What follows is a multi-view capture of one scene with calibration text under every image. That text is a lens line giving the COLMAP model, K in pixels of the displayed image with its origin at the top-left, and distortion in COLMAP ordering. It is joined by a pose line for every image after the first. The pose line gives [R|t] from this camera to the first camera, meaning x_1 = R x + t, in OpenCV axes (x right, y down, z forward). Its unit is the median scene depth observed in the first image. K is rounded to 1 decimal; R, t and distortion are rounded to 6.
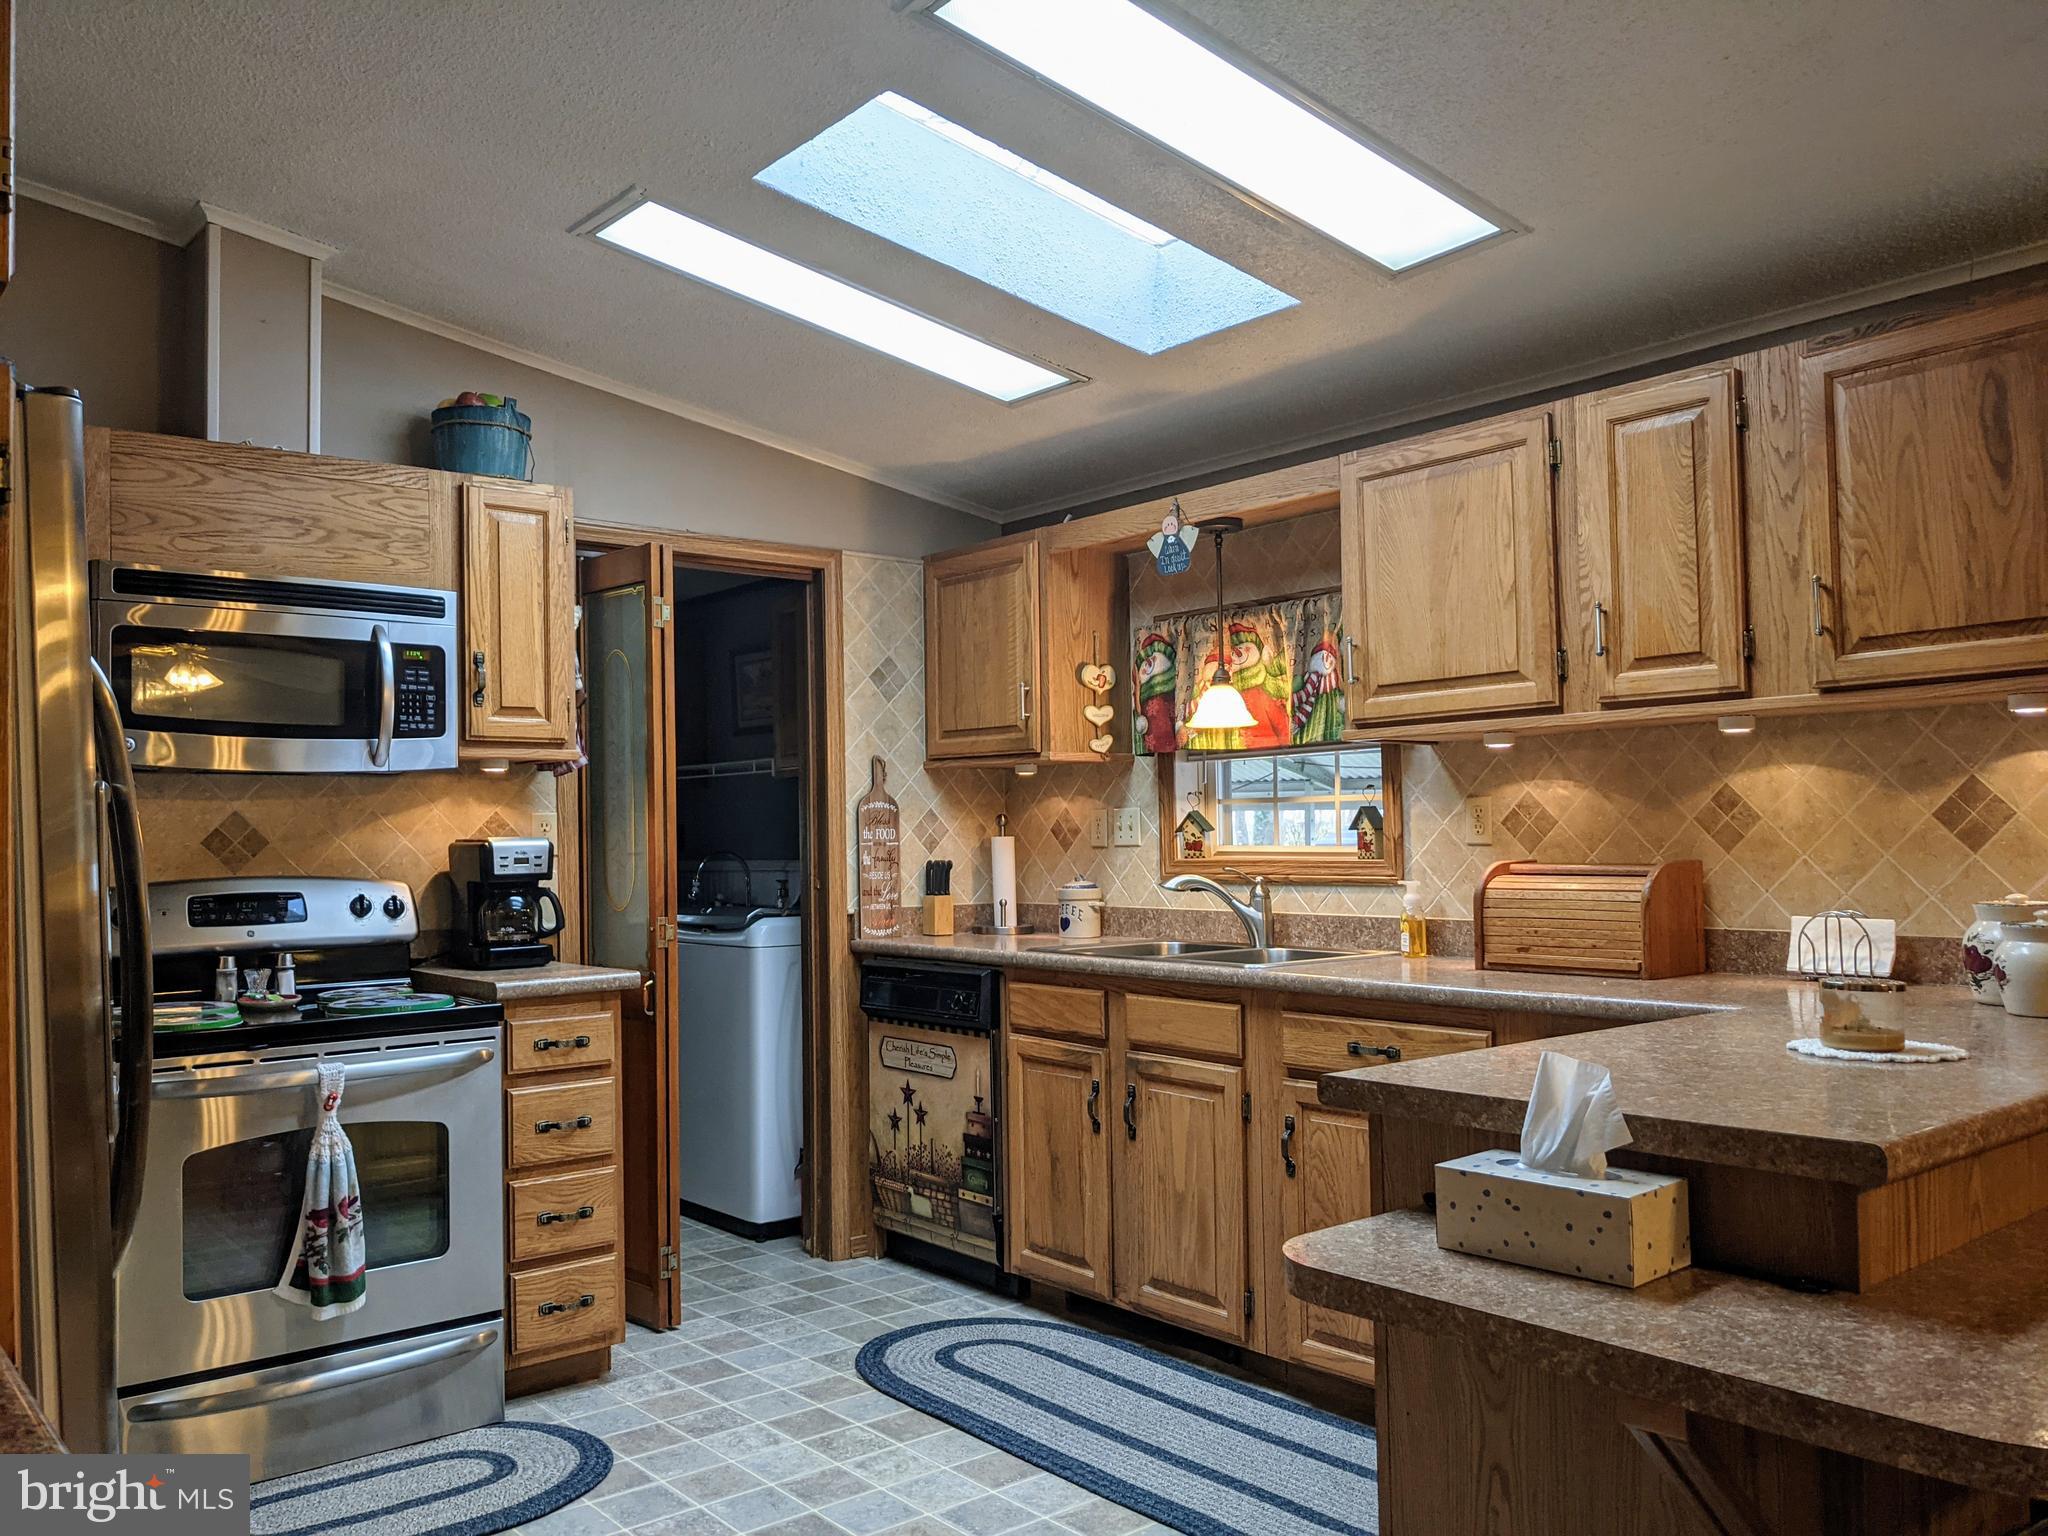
lens RADIAL K [[1596.3, 0, 1027.0], [0, 1596.3, 807.9], [0, 0, 1]] dist [-0.009124, -0.013600]
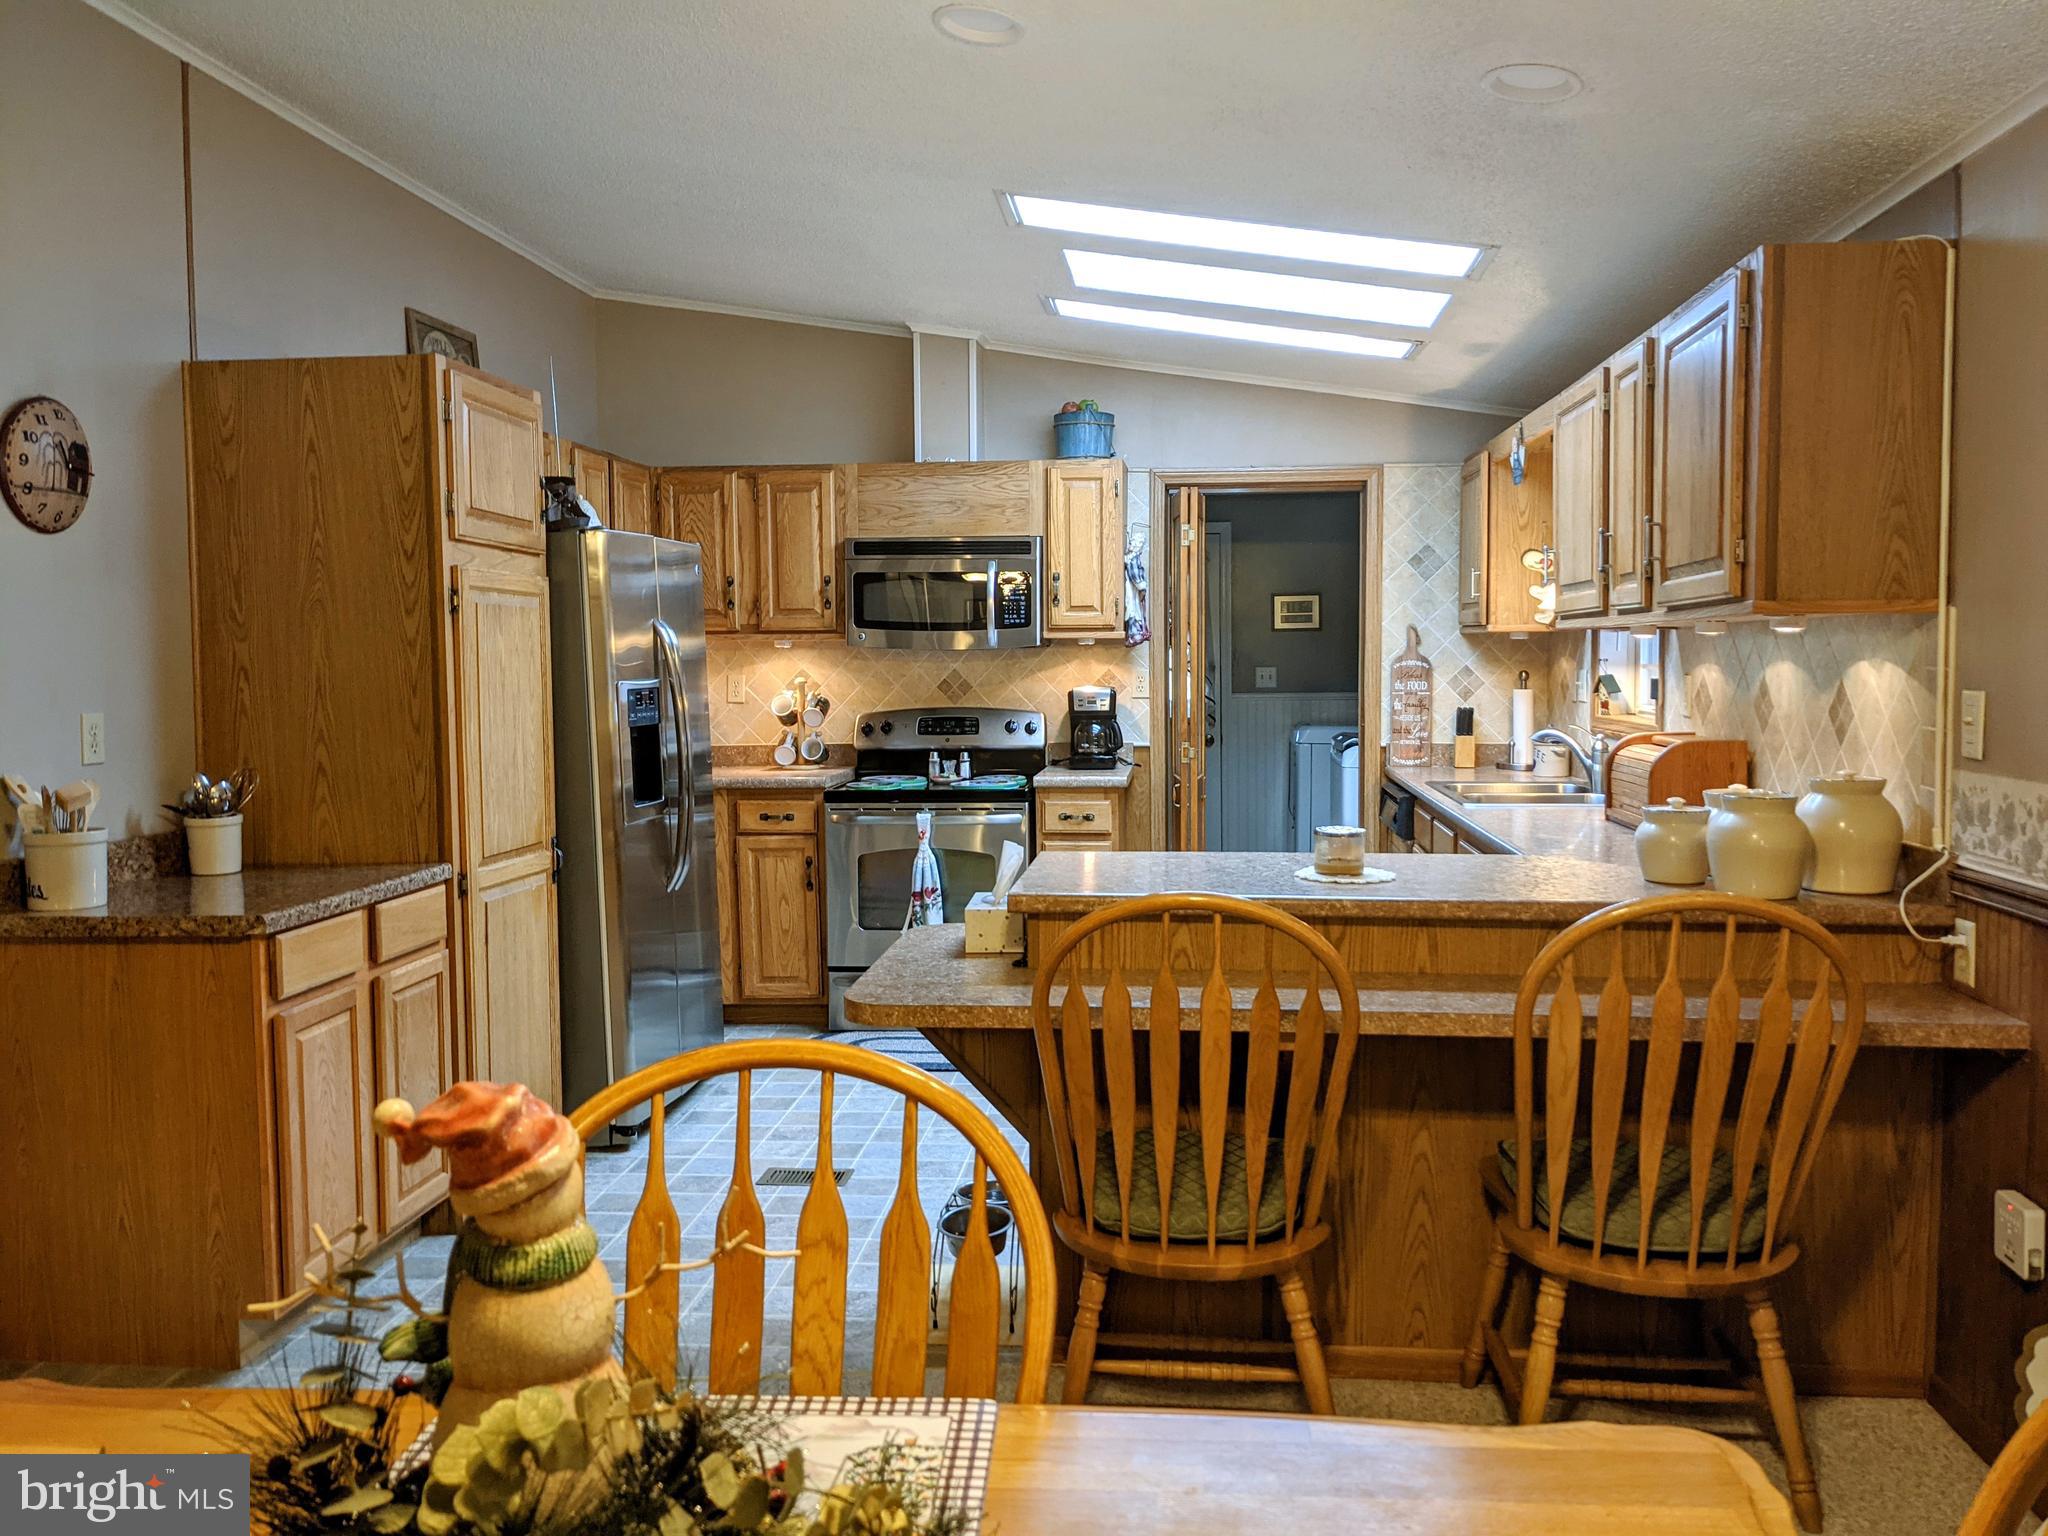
lens RADIAL K [[1637.0, 0, 1024.0], [0, 1637.0, 768.0], [0, 0, 1]] dist [0.054768, -0.081228]
pose [[0.698641, 0.063391, -0.712659, 0.753239], [0.007348, 0.995379, 0.095743, -0.054968], [0.715435, -0.072126, 0.694947, -0.170125]]
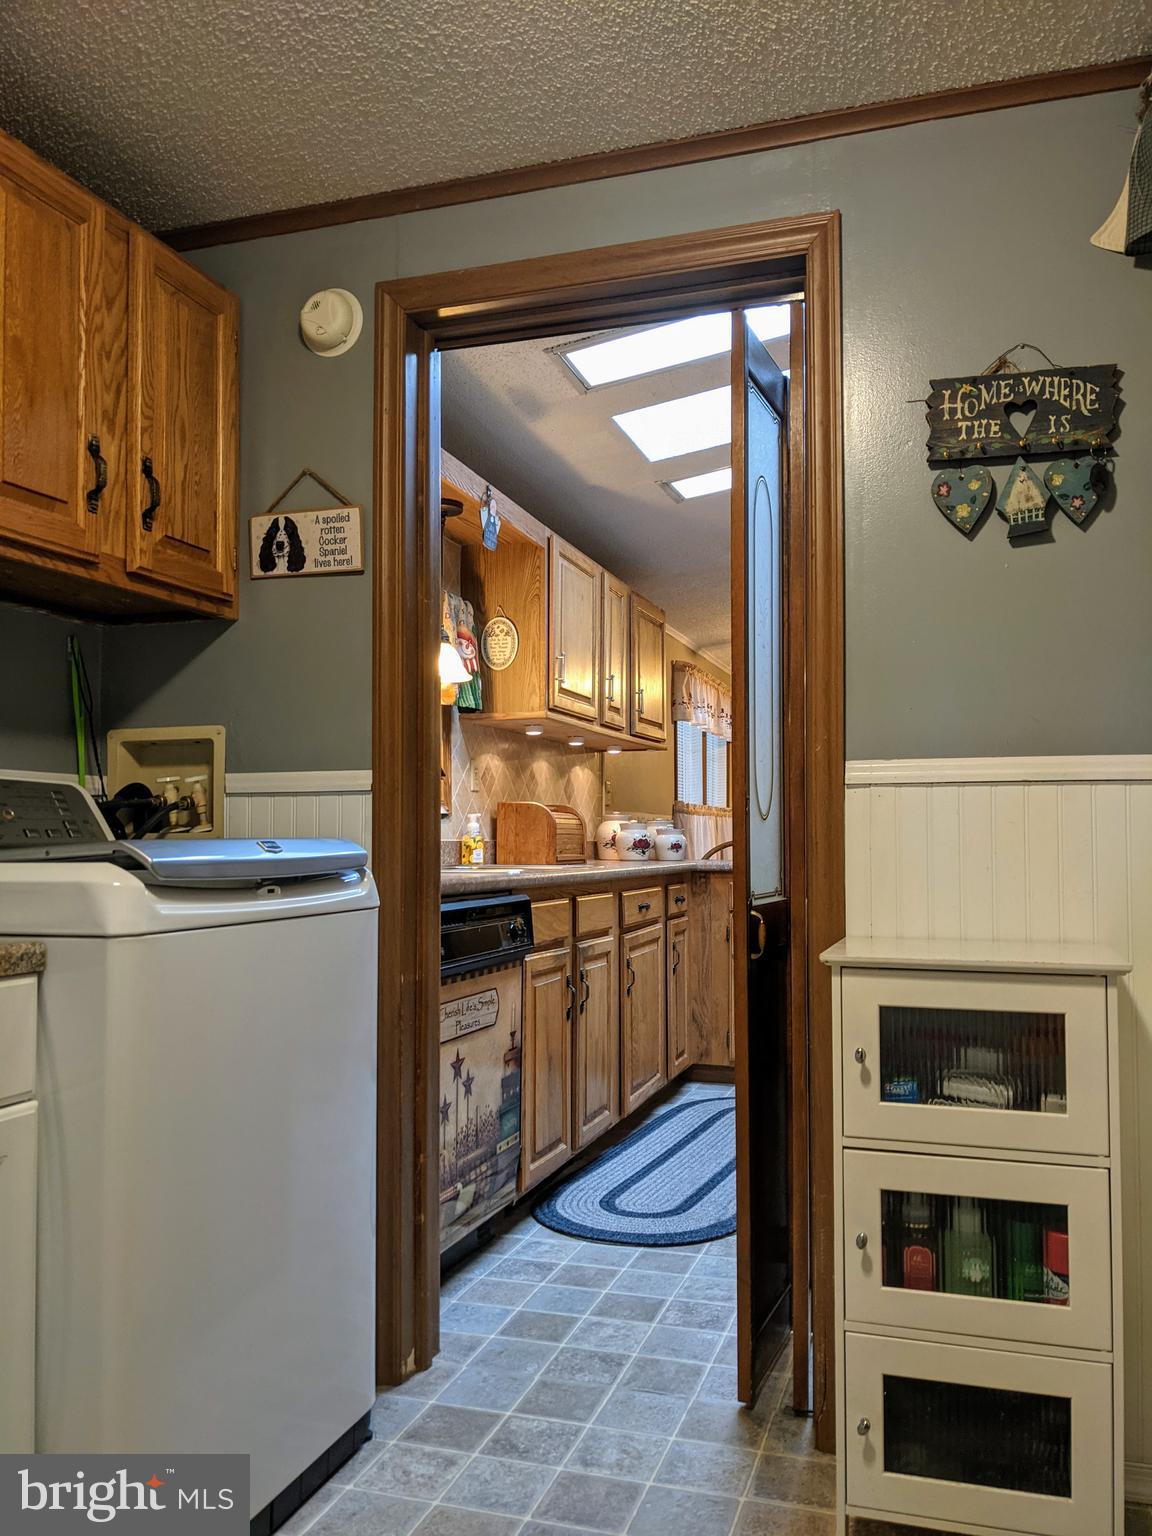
lens RADIAL K [[1227.8, 0, 578.2], [0, 1227.8, 809.7], [0, 0, 1]] dist [0.054768, -0.081228]
pose [[-0.534644, 0.033883, 0.844398, -0.681598], [-0.010726, 0.998843, -0.046872, 0.084683], [-0.845009, -0.034117, -0.533662, 1.381538]]
